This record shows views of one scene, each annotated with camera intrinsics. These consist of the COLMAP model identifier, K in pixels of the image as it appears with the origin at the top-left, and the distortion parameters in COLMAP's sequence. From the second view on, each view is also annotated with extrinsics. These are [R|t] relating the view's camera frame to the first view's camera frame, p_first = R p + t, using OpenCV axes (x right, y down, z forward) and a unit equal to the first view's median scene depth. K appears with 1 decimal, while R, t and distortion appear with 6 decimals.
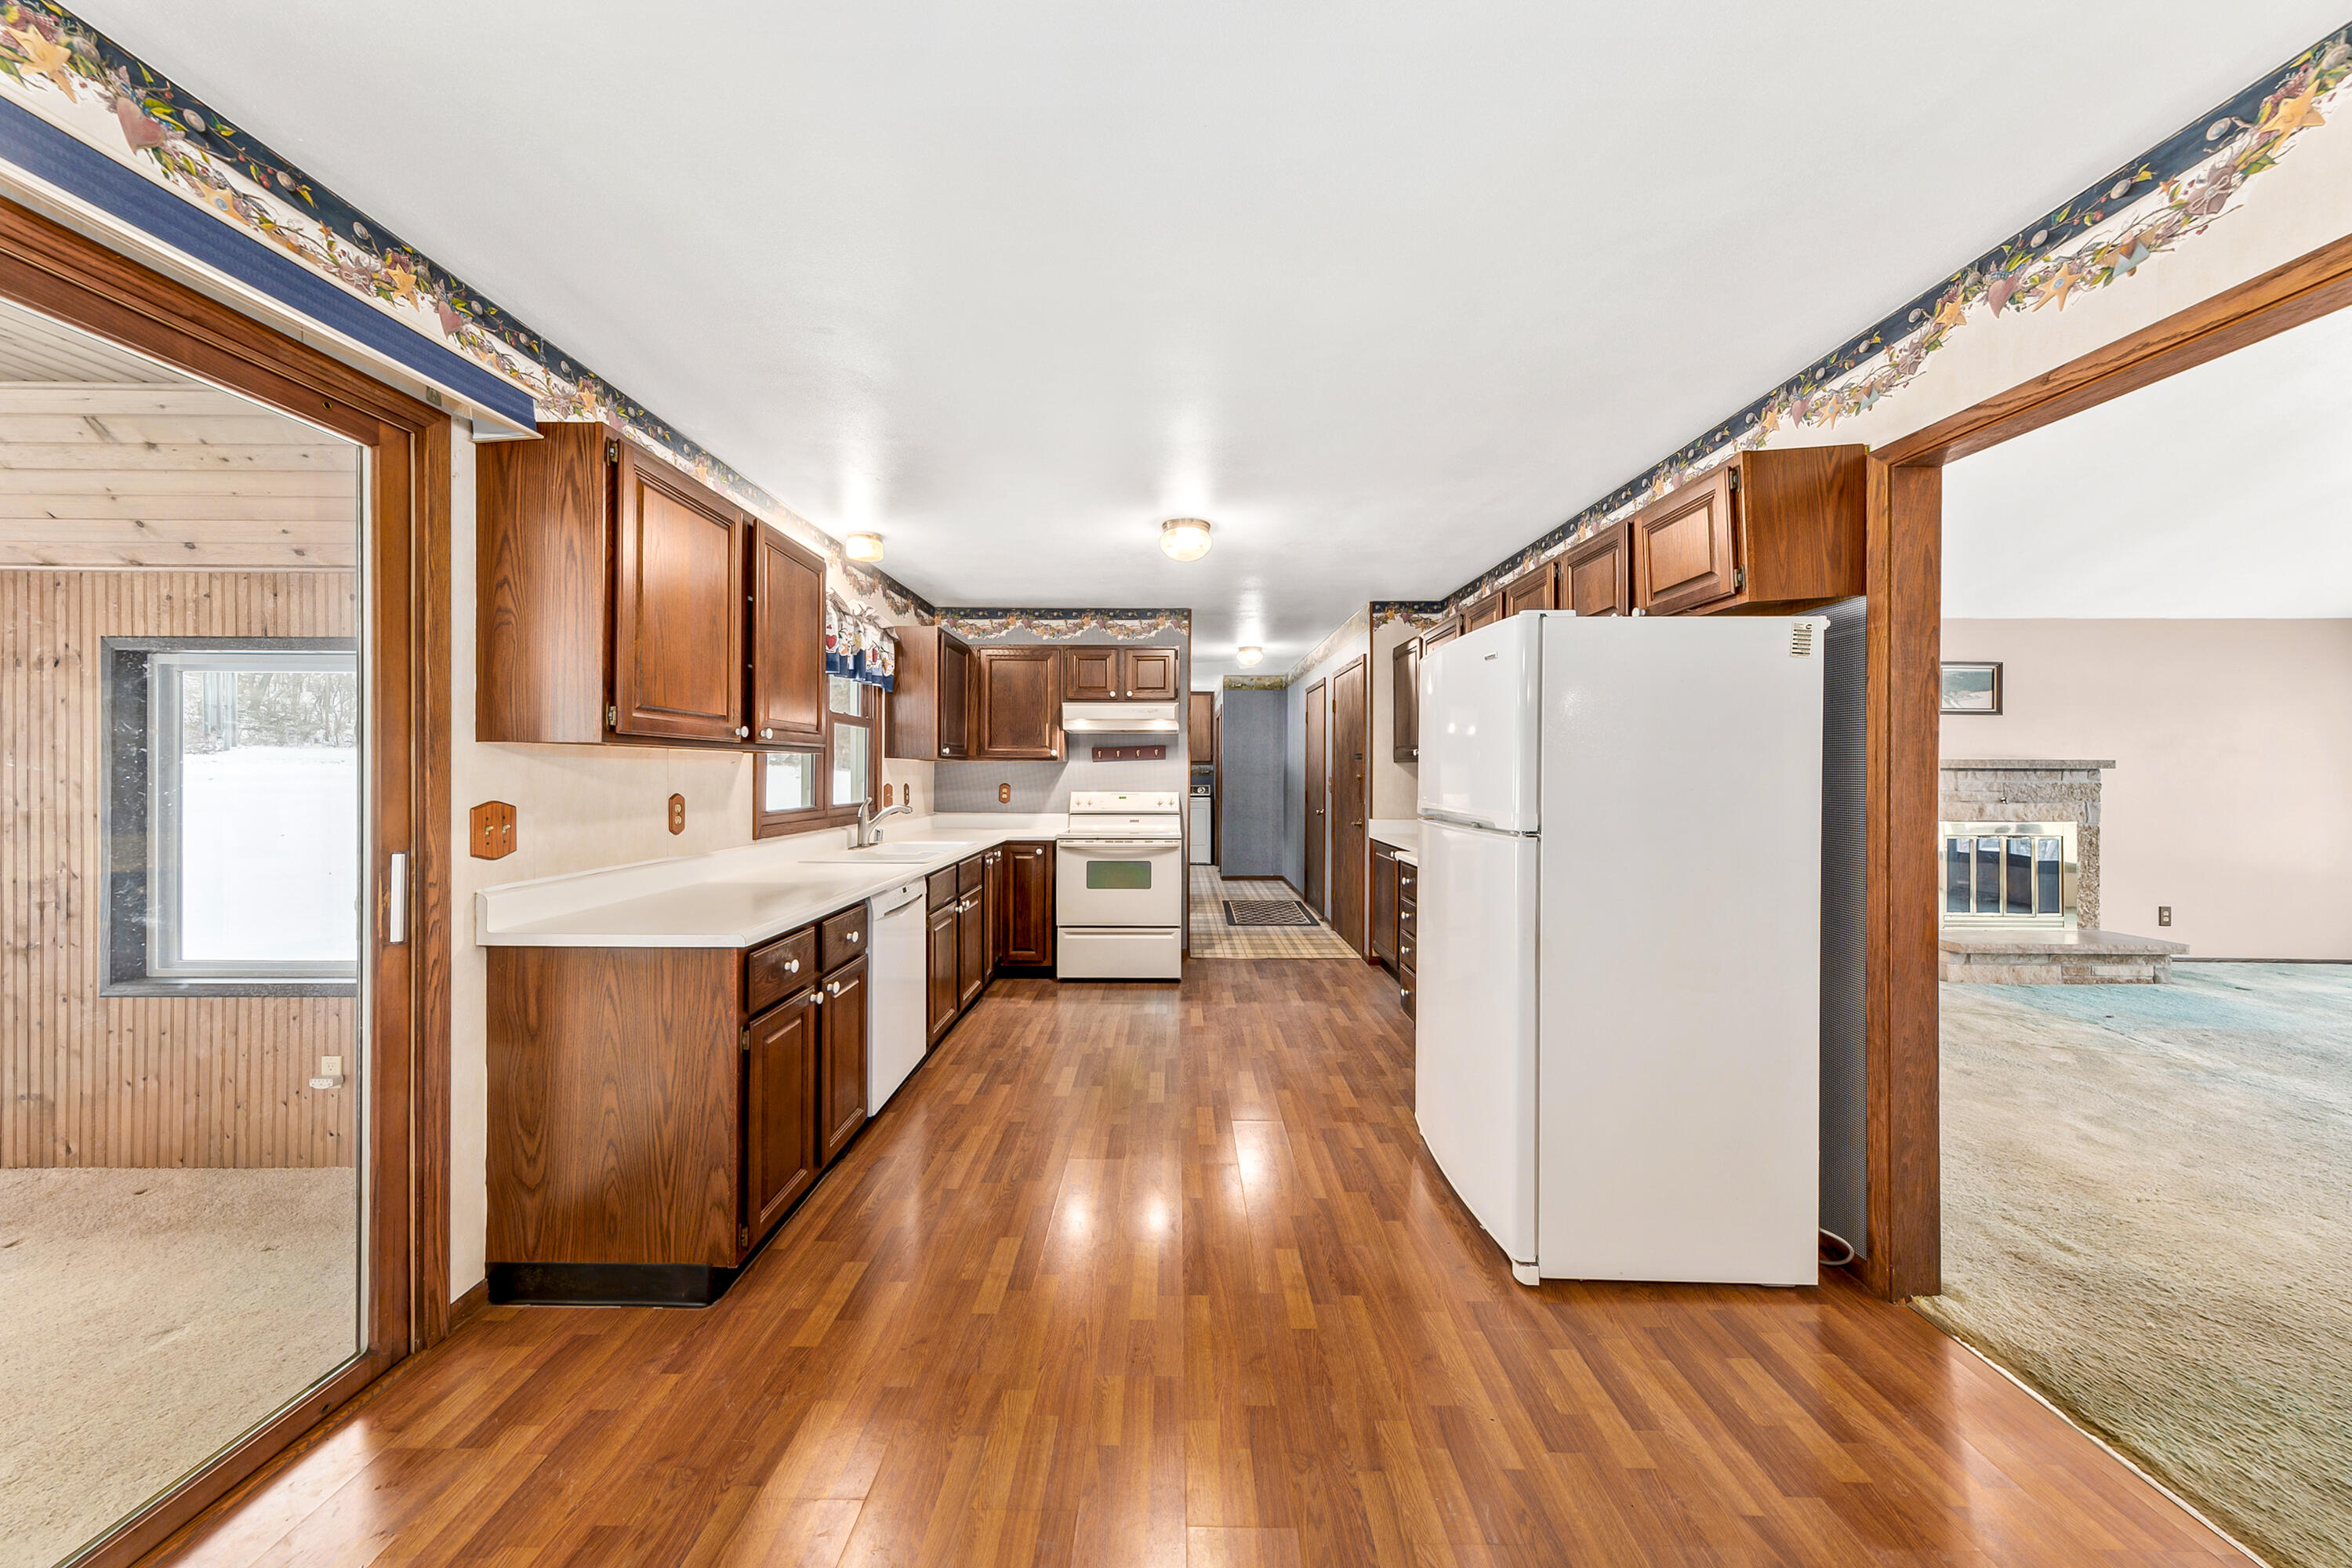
lens RADIAL K [[750.5, 0, 1175.4], [0, 750.5, 777.9], [0, 0, 1]] dist [0.009574, -0.000390]
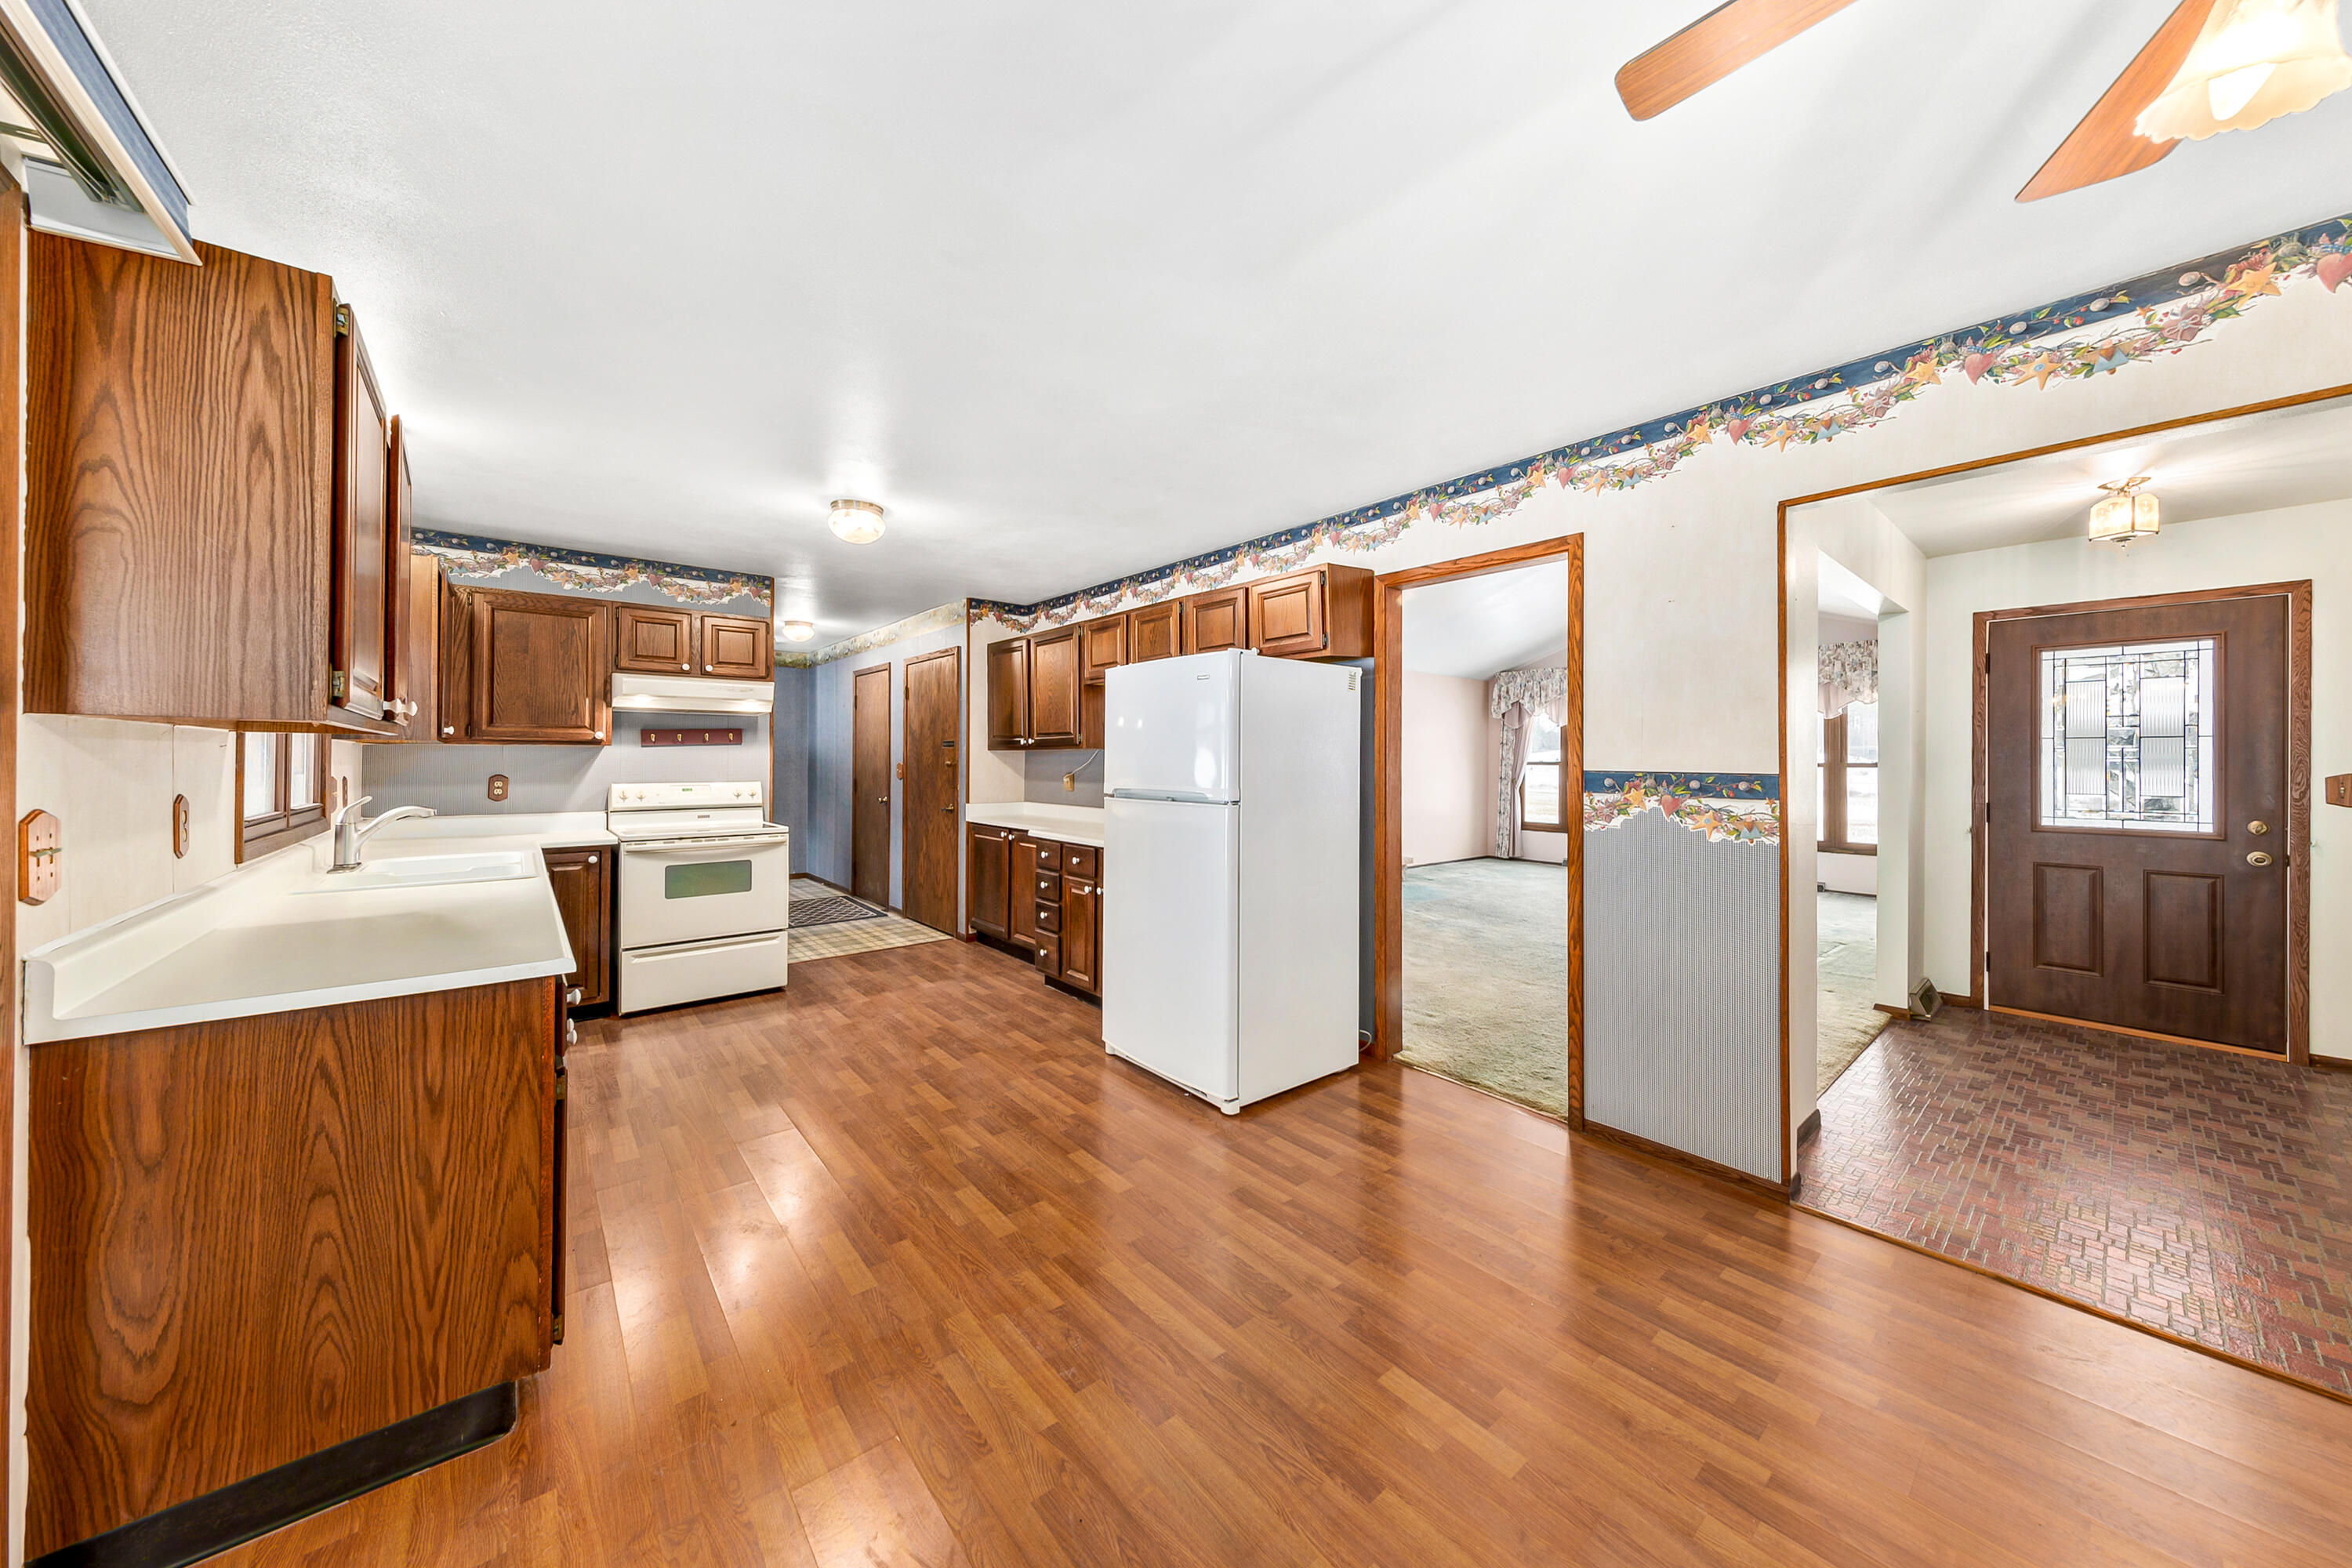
lens RADIAL K [[782.4, 0, 1174.4], [0, 782.4, 763.2], [0, 0, 1]] dist [0.012103, -0.000067]
pose [[0.771772, -0.003999, 0.635886, -0.320309], [0.004770, 0.999988, 0.000499, -0.001897], [-0.635881, 0.002648, 0.771783, -0.049382]]
